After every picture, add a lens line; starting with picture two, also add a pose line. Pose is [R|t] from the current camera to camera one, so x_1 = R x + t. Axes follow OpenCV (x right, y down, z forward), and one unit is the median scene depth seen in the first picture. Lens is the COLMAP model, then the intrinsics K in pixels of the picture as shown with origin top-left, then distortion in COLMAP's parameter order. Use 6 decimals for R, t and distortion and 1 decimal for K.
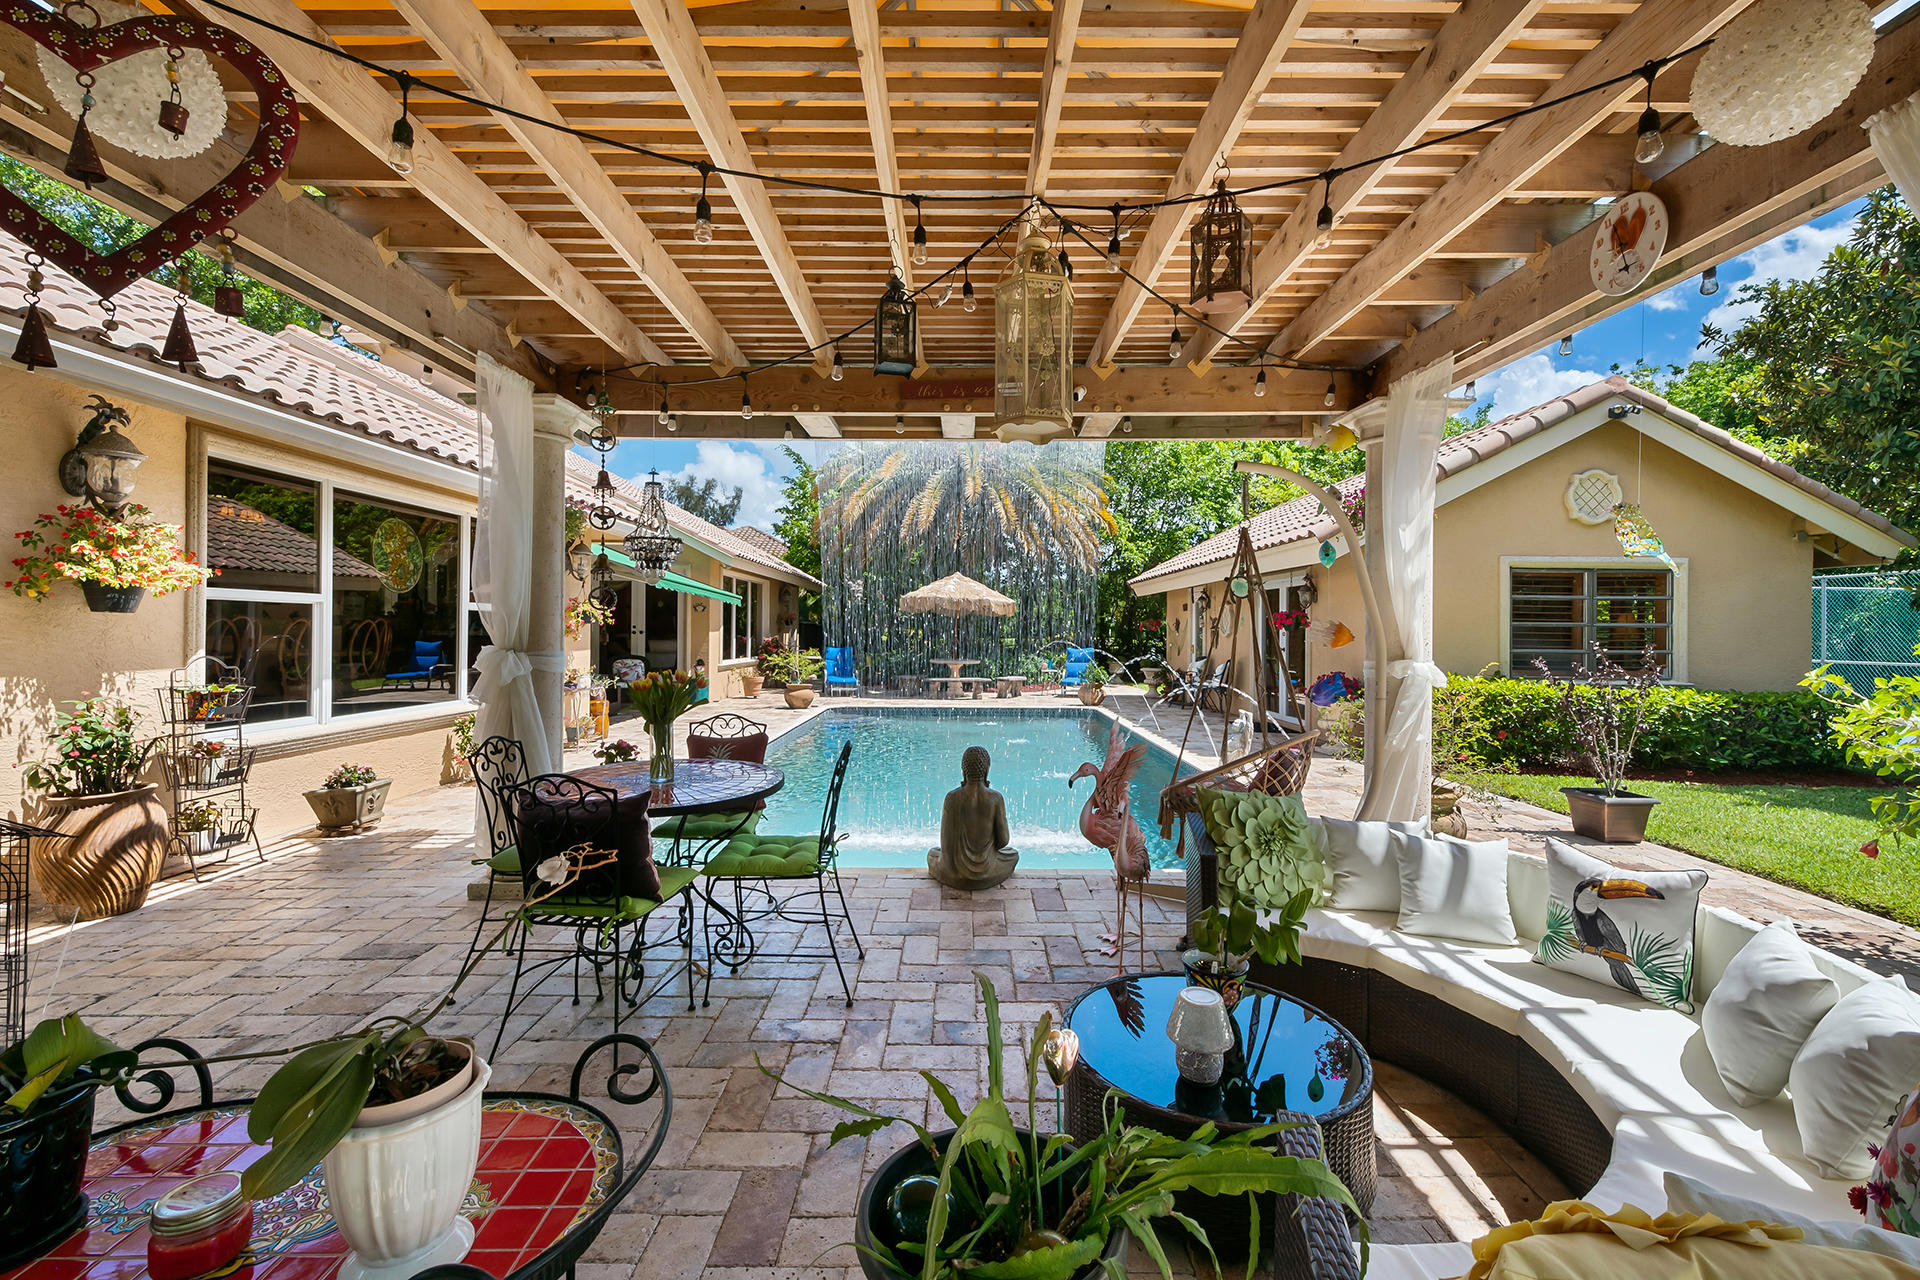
lens RADIAL K [[796.3, 0, 970.7], [0, 796.3, 635.0], [0, 0, 1]] dist [-0.002888, -0.002729]
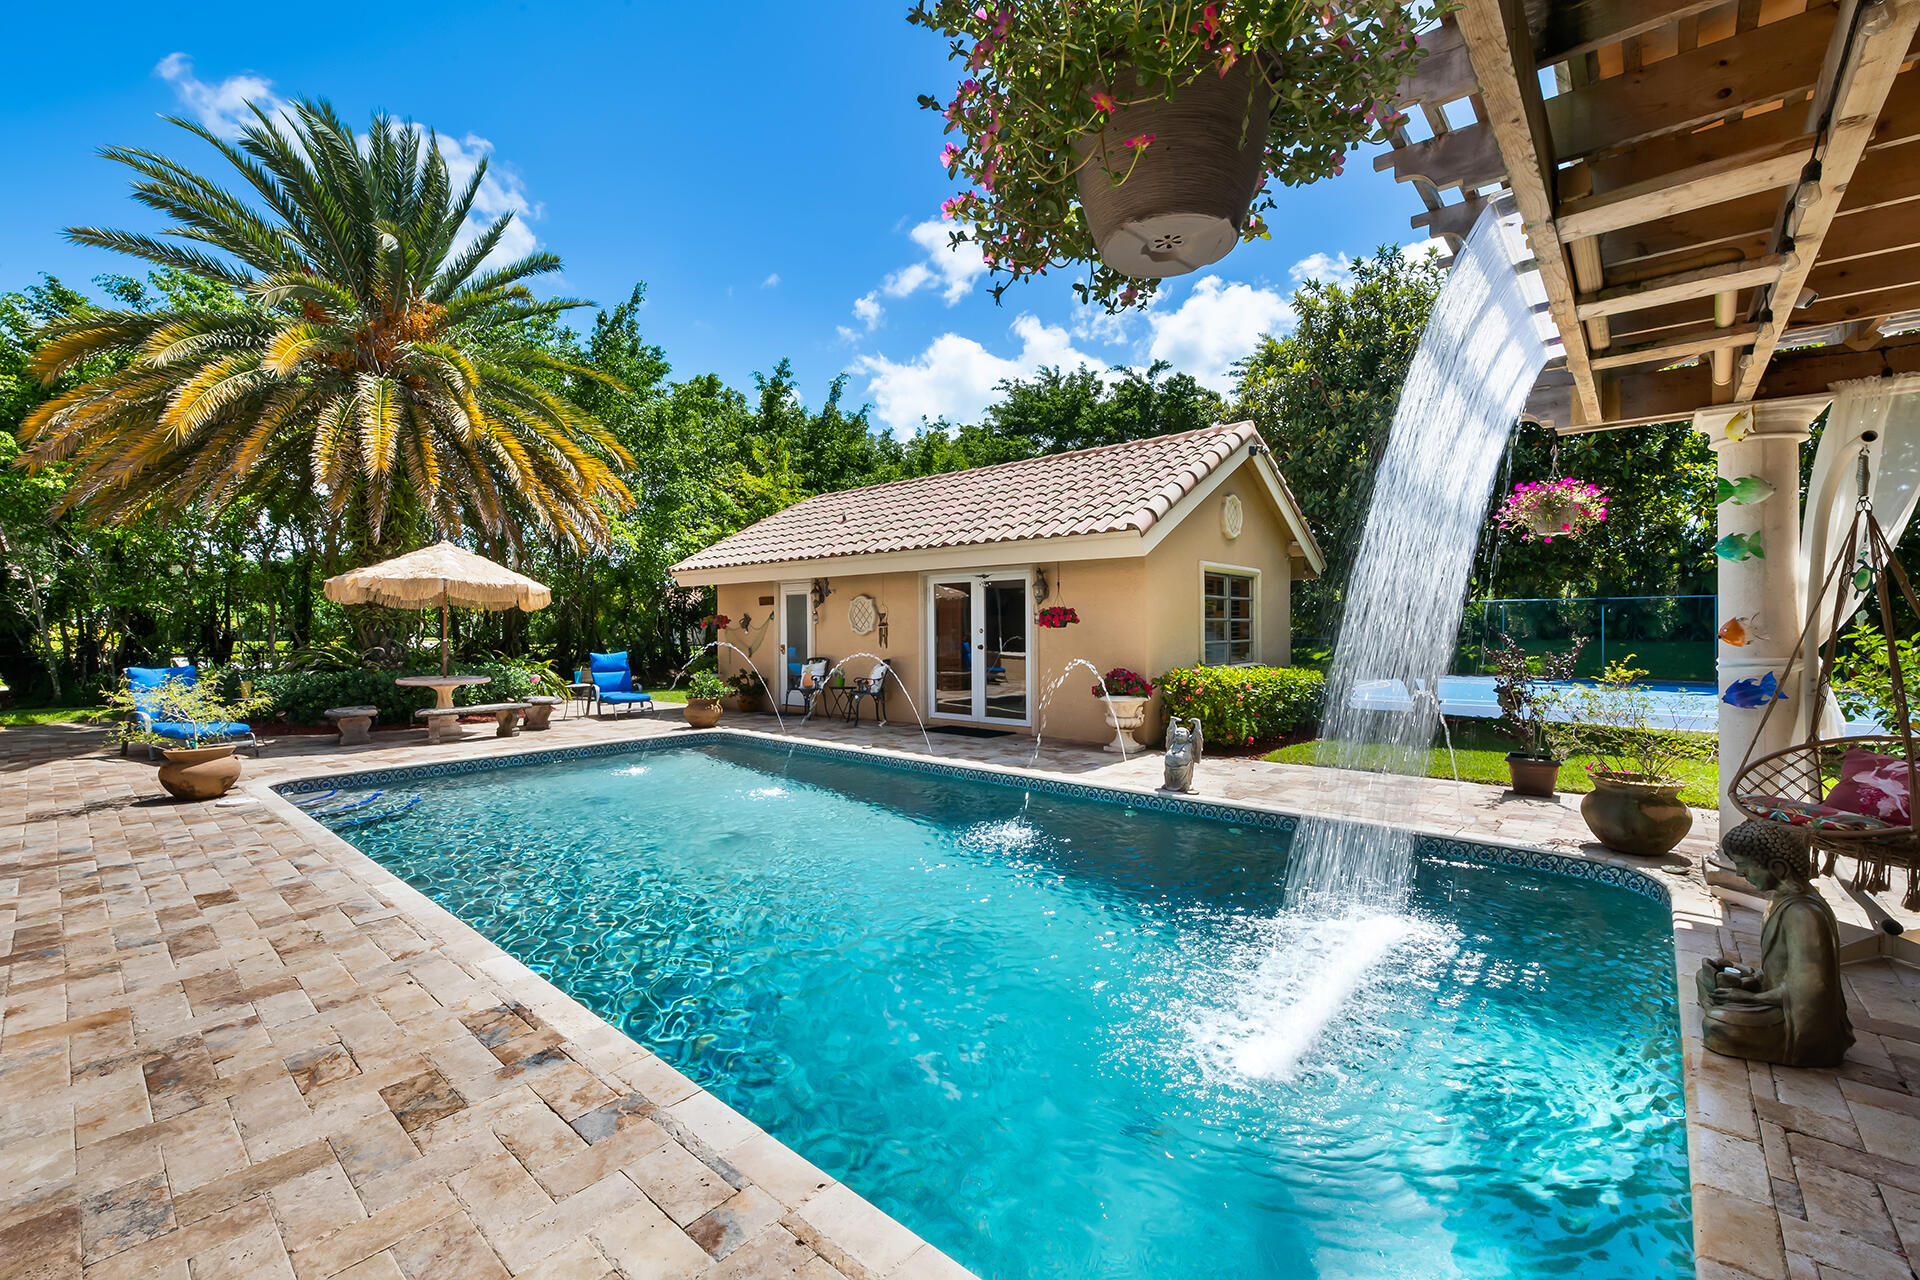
lens RADIAL K [[796.3, 0, 972.8], [0, 796.3, 636.6], [0, 0, 1]] dist [-0.002888, -0.002729]
pose [[0.652886, -0.016850, 0.757268, -0.409356], [0.012949, 0.999855, 0.011084, -0.007303], [-0.757345, 0.002569, 0.653010, 0.504829]]
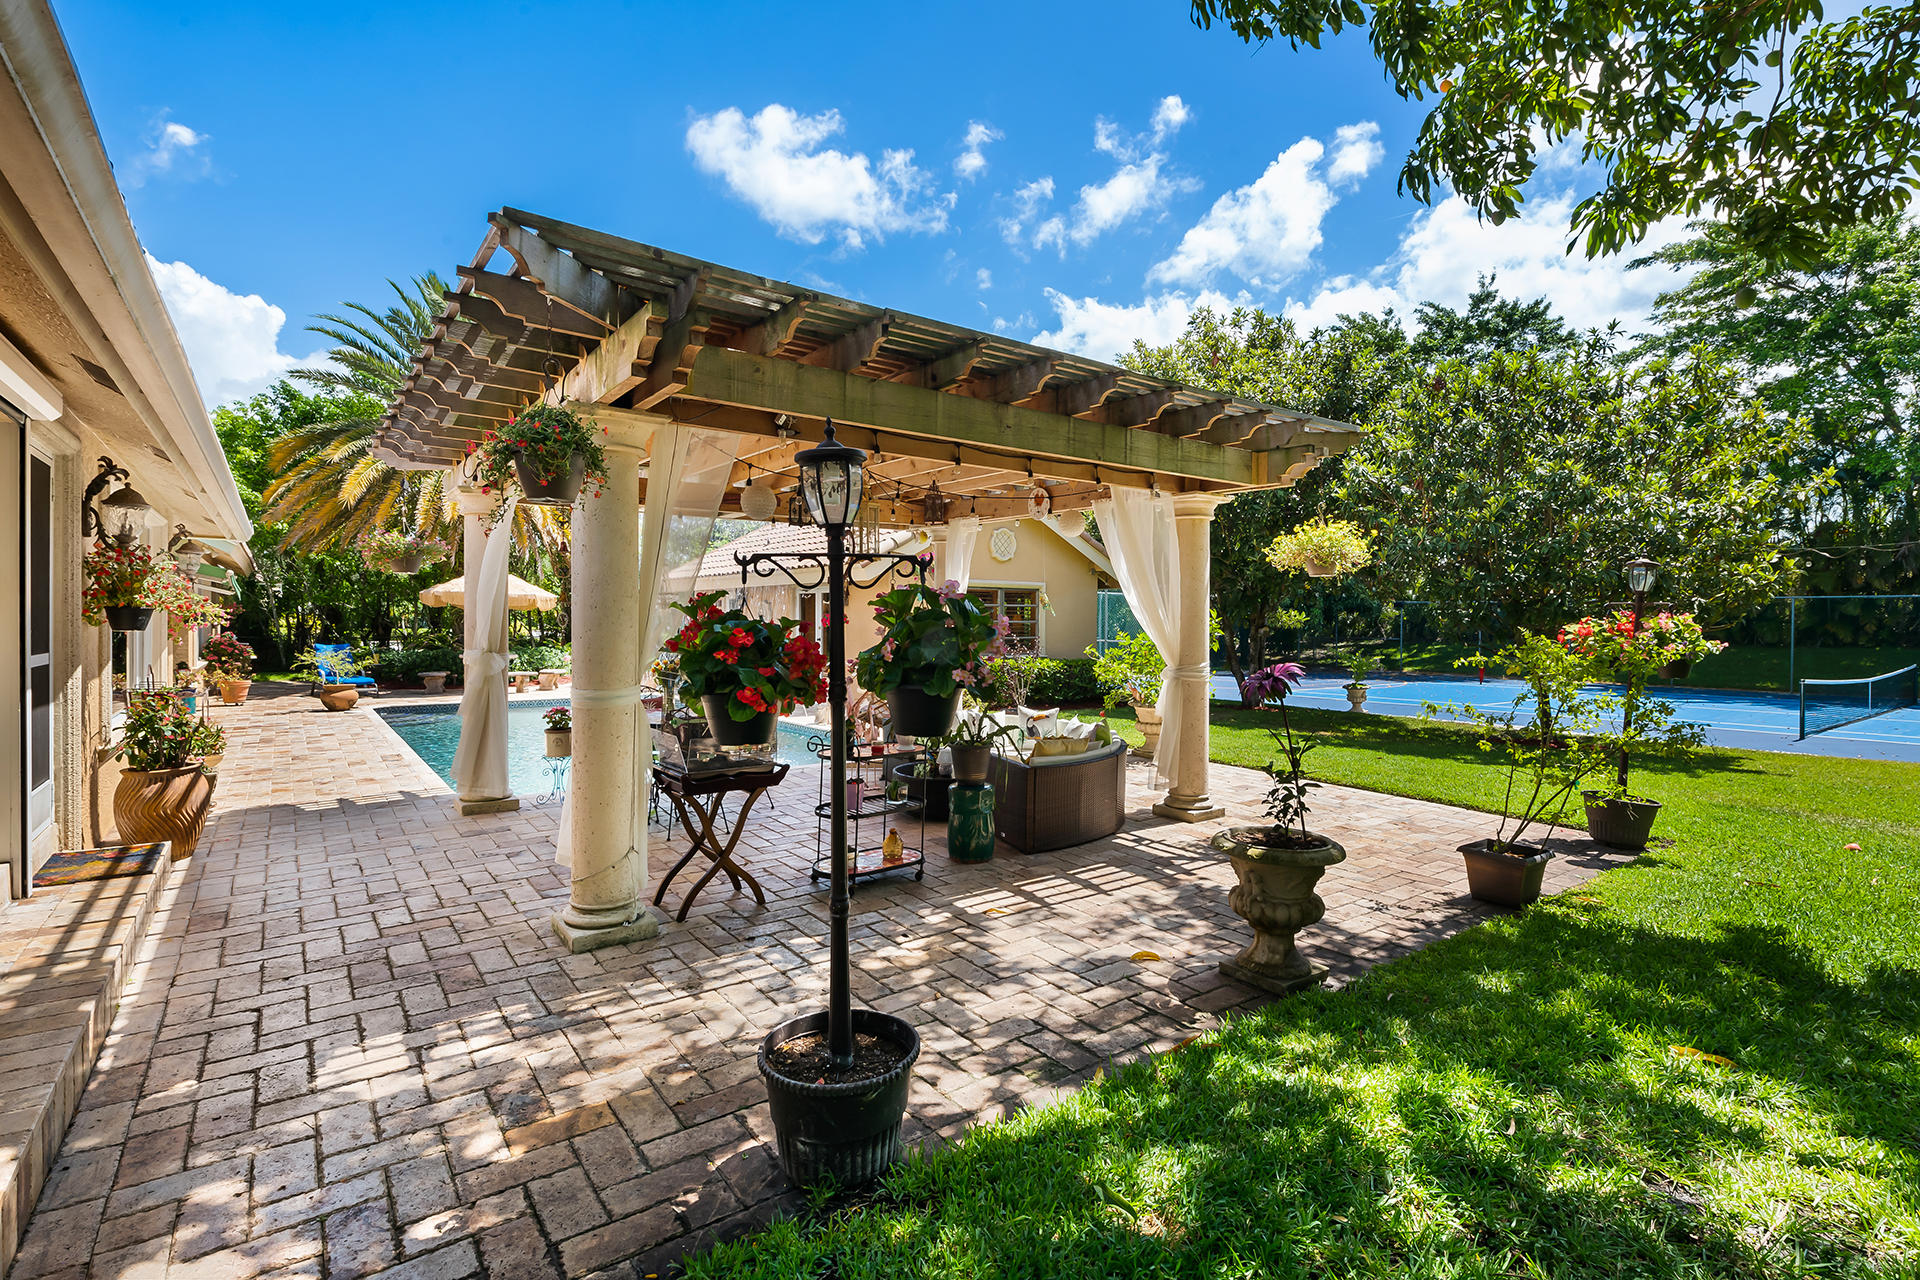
lens RADIAL K [[891.2, 0, 945.1], [0, 891.2, 621.7], [0, 0, 1]] dist [-0.004088, -0.000067]
pose [[0.804530, -0.003946, 0.593899, -0.396315], [0.004180, 0.999991, 0.000982, -0.016699], [-0.593897, 0.001692, 0.804539, -0.406883]]
